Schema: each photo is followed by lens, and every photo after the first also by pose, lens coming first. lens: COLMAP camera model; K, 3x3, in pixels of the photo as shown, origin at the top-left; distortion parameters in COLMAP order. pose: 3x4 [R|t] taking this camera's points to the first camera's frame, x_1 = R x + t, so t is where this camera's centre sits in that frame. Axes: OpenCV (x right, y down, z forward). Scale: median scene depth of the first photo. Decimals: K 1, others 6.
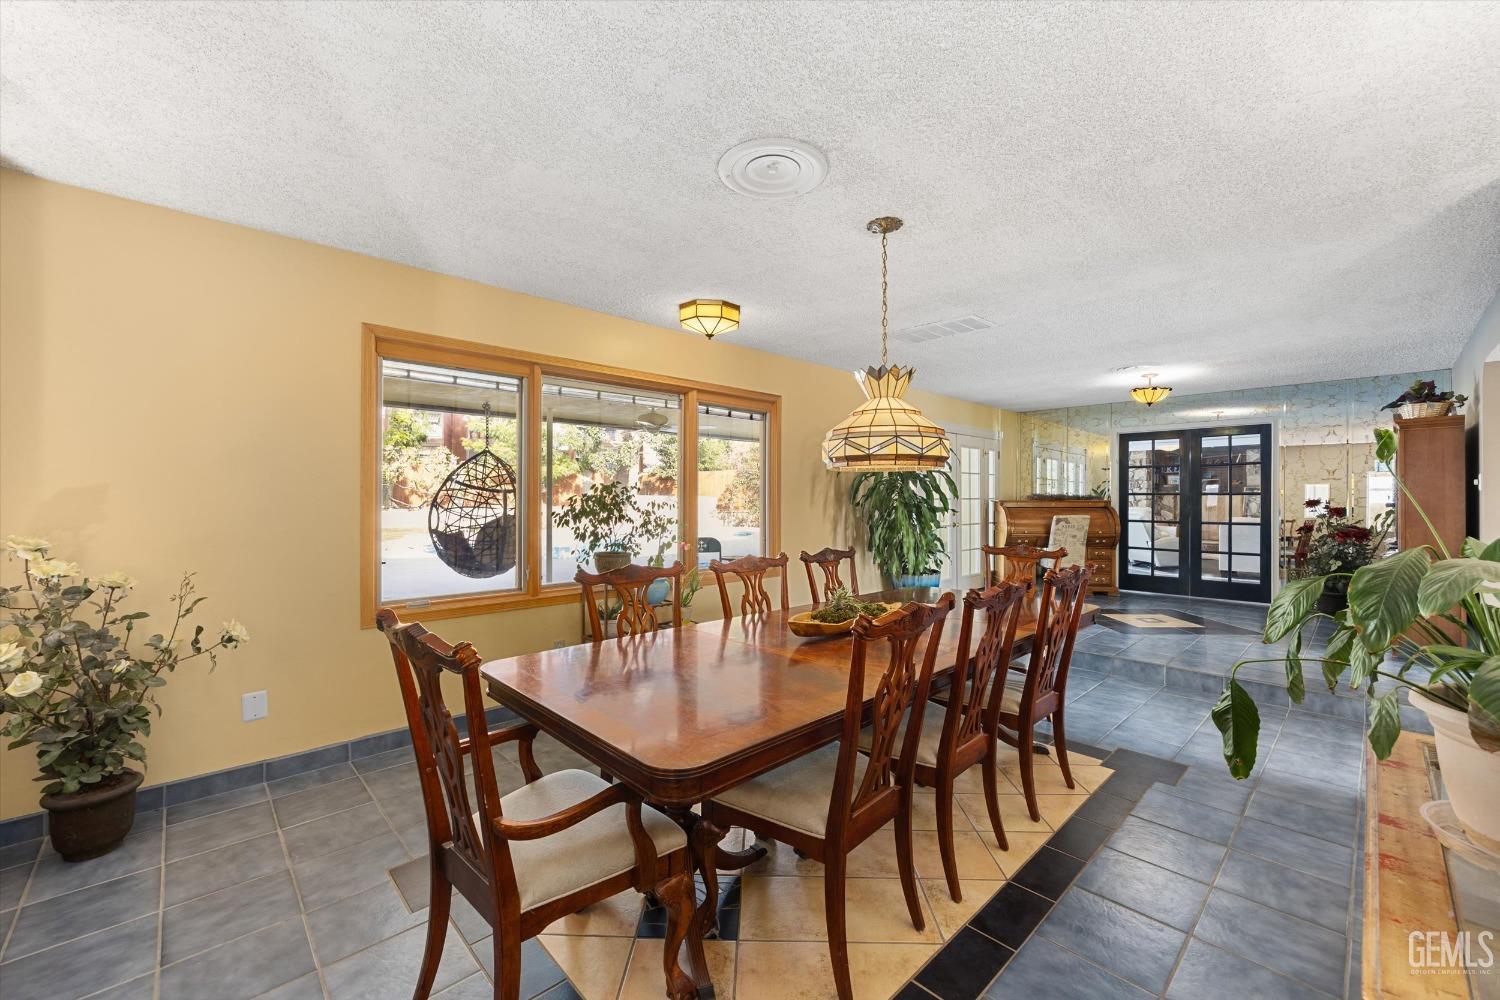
lens RADIAL K [[610.4, 0, 742.8], [0, 610.4, 498.7], [0, 0, 1]] dist [0.000754, 0.000235]
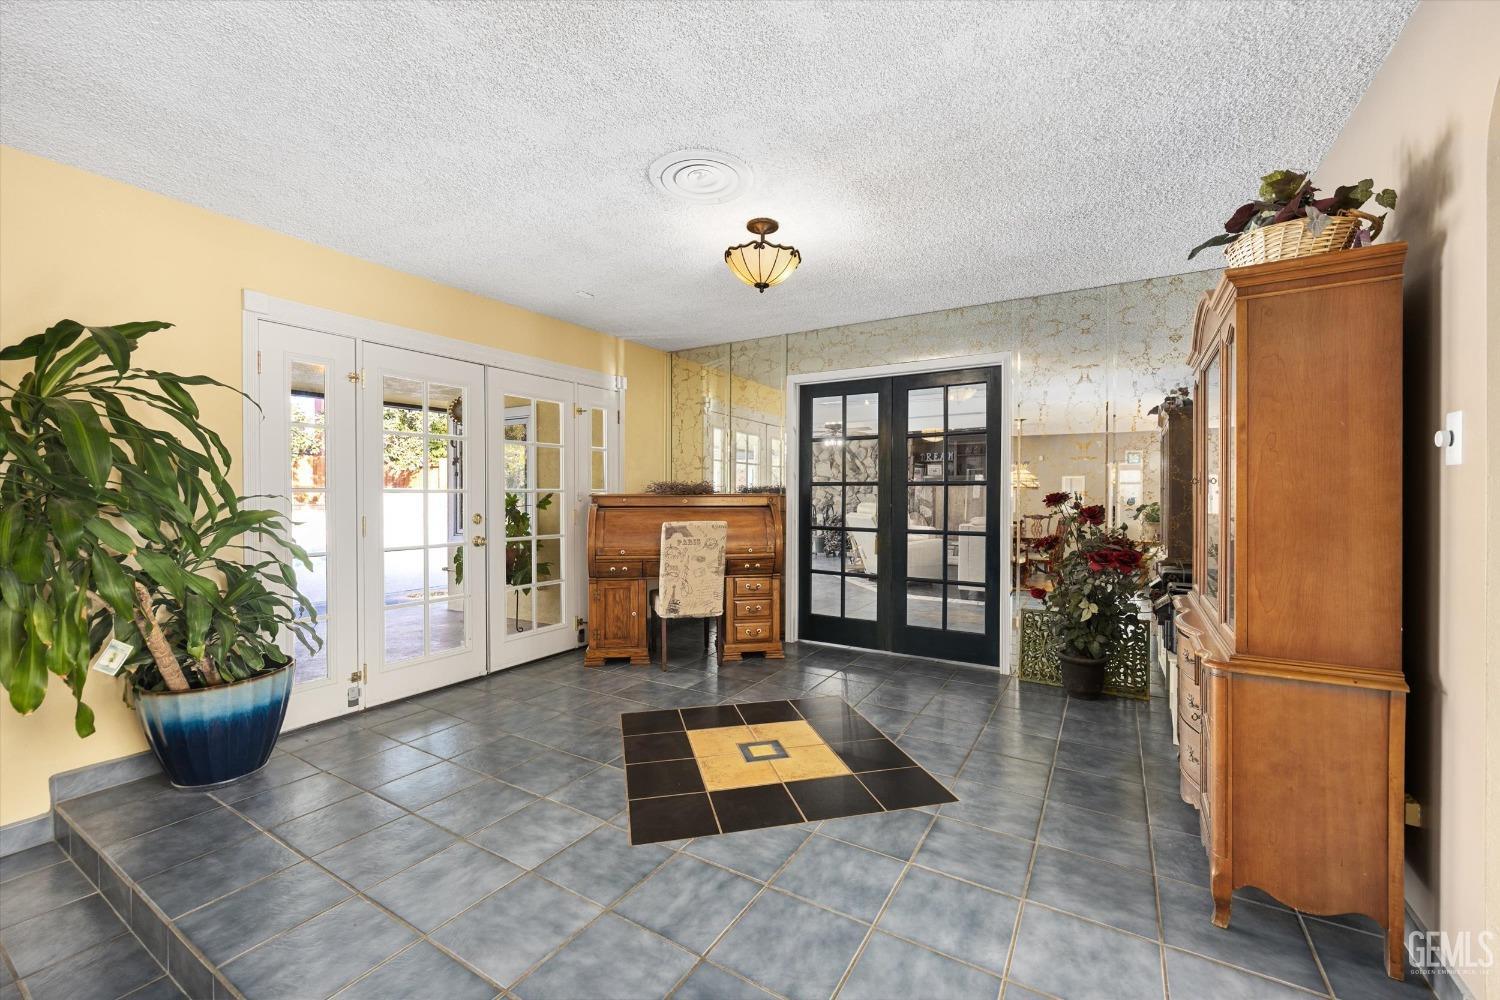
lens RADIAL K [[610.4, 0, 742.8], [0, 610.4, 498.7], [0, 0, 1]] dist [0.000754, 0.000235]
pose [[0.967842, -0.003803, 0.251531, 0.464980], [0.001075, 0.999939, 0.010983, 0.000721], [-0.251557, -0.010360, 0.967787, 0.479478]]
